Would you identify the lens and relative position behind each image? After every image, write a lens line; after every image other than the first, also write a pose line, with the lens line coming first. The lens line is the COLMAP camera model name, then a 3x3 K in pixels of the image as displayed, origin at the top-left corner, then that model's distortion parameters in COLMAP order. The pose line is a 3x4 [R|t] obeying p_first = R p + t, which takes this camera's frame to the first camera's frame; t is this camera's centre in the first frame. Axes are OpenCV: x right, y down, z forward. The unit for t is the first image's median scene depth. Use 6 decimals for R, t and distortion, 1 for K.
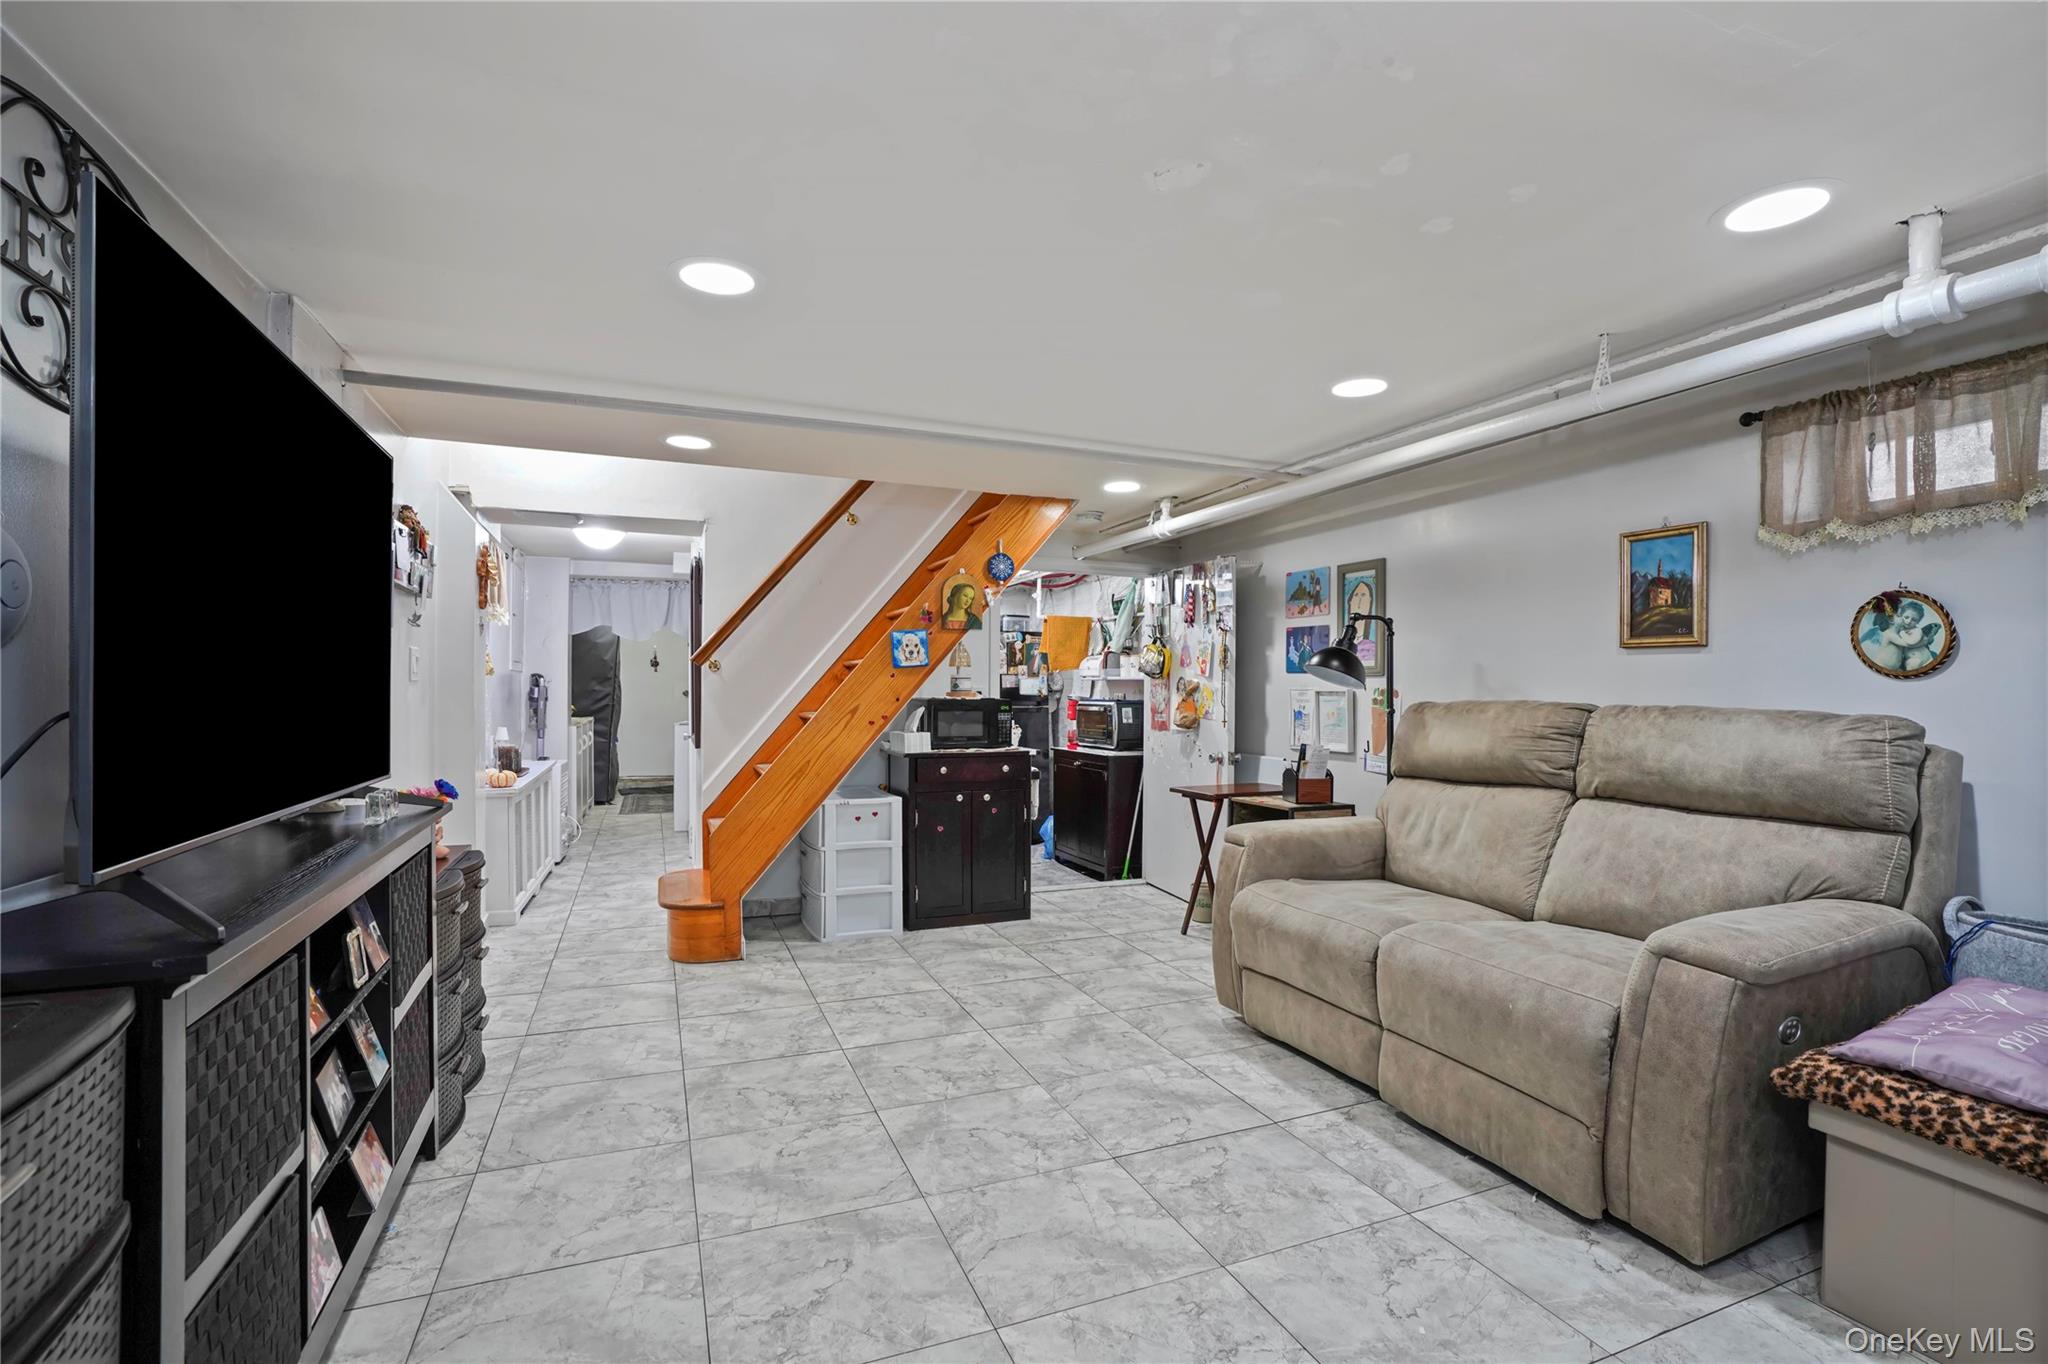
lens RADIAL K [[956.6, 0, 1052.9], [0, 956.6, 686.9], [0, 0, 1]] dist [-0.072478, 0.033882]
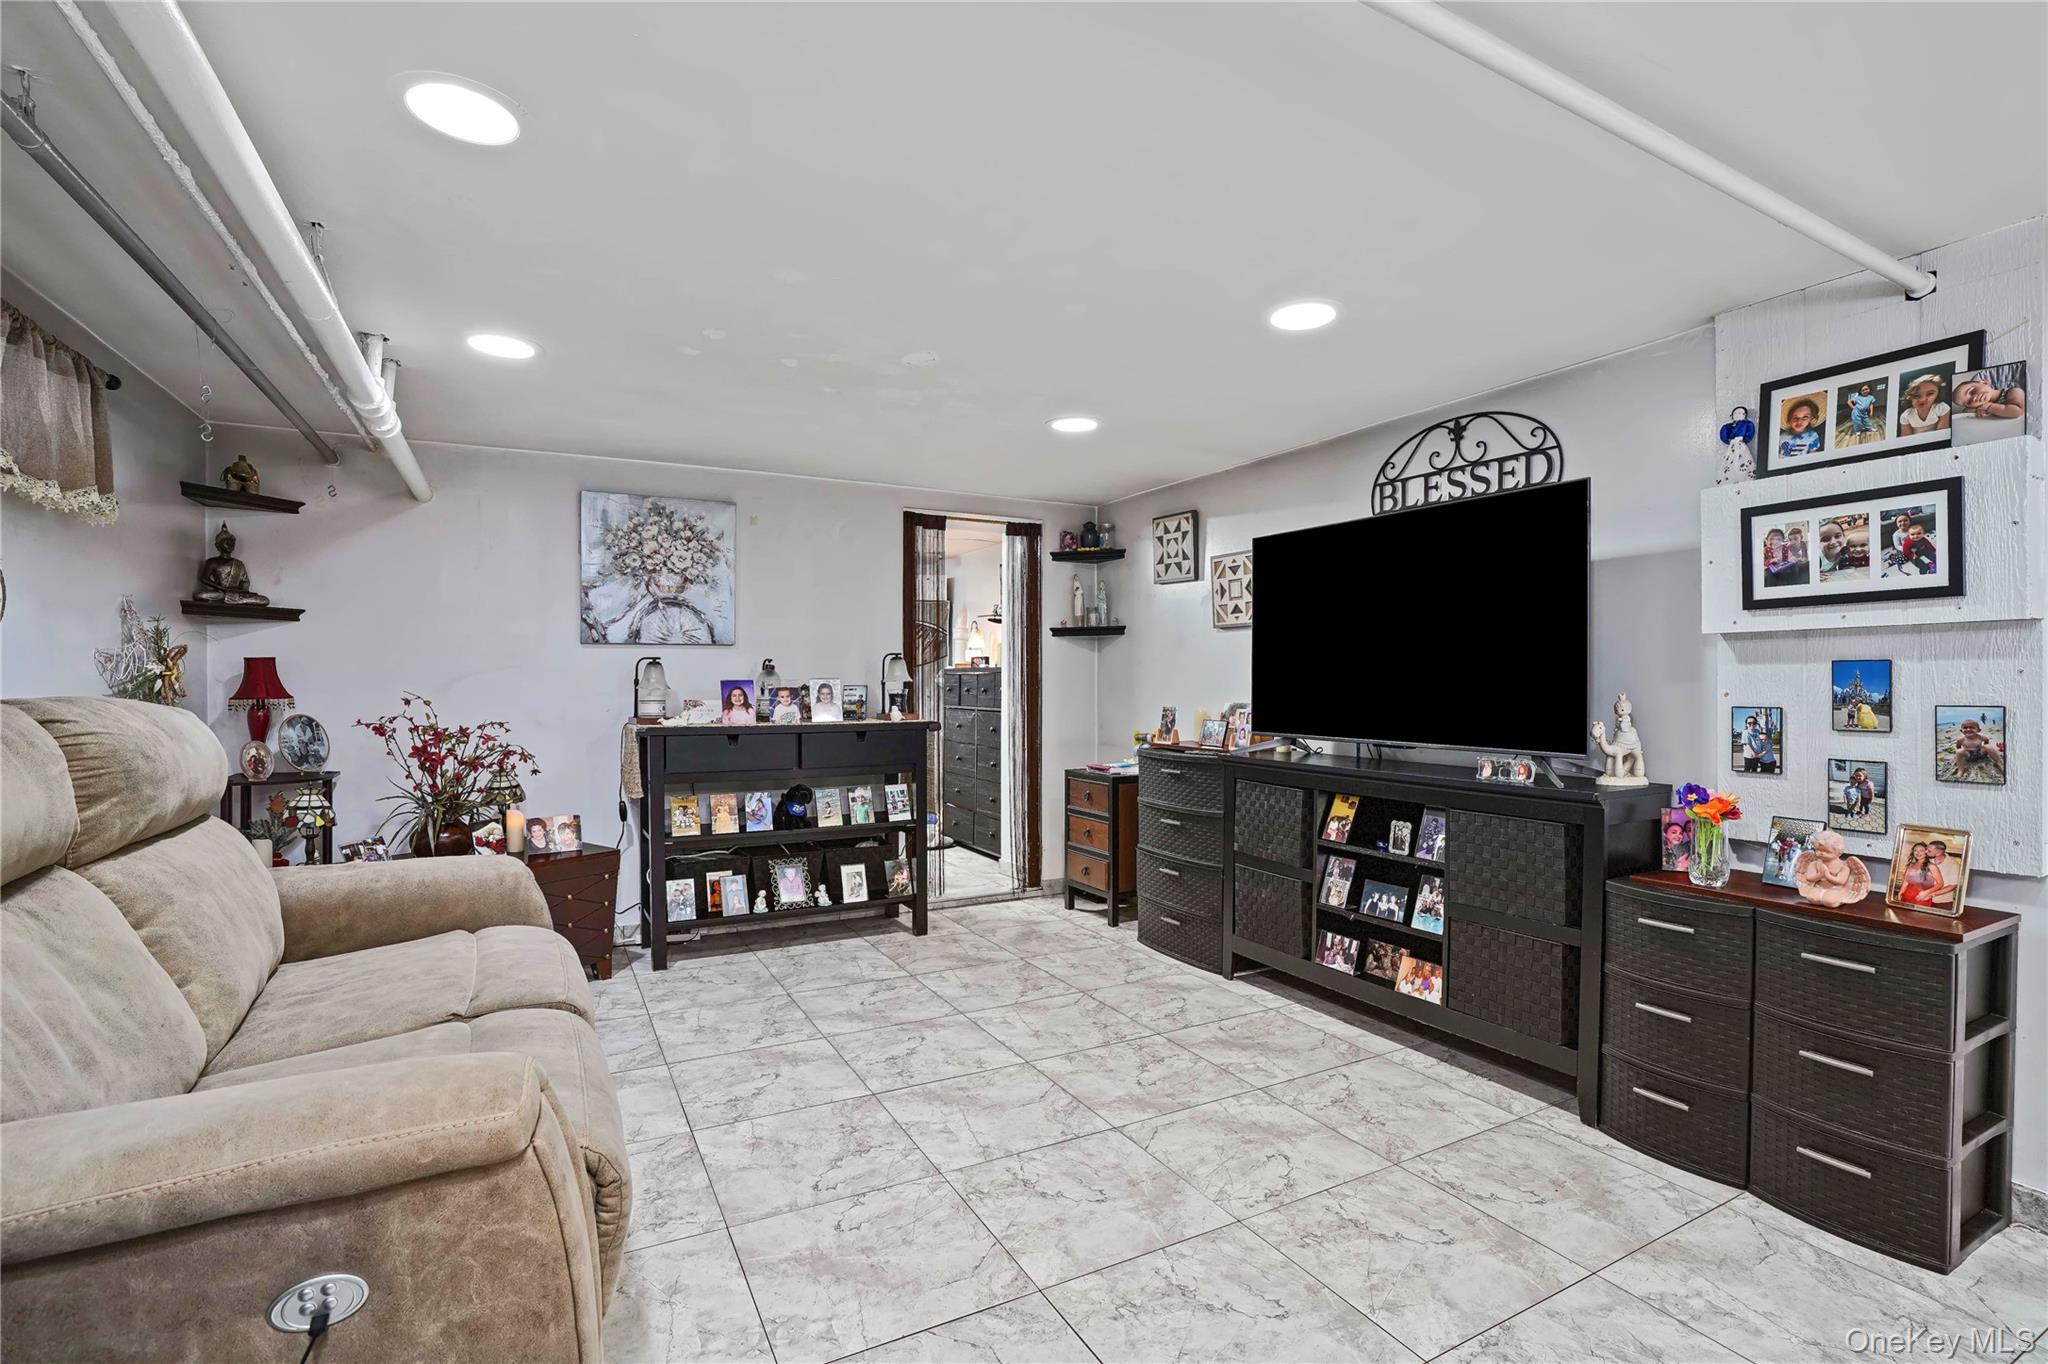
lens RADIAL K [[956.6, 0, 1052.9], [0, 956.6, 686.9], [0, 0, 1]] dist [-0.072478, 0.033882]
pose [[-0.994476, -0.007338, -0.104711, 0.052537], [-0.007596, 0.999969, 0.002064, 0.007976], [0.104692, 0.002848, -0.994501, 1.857307]]
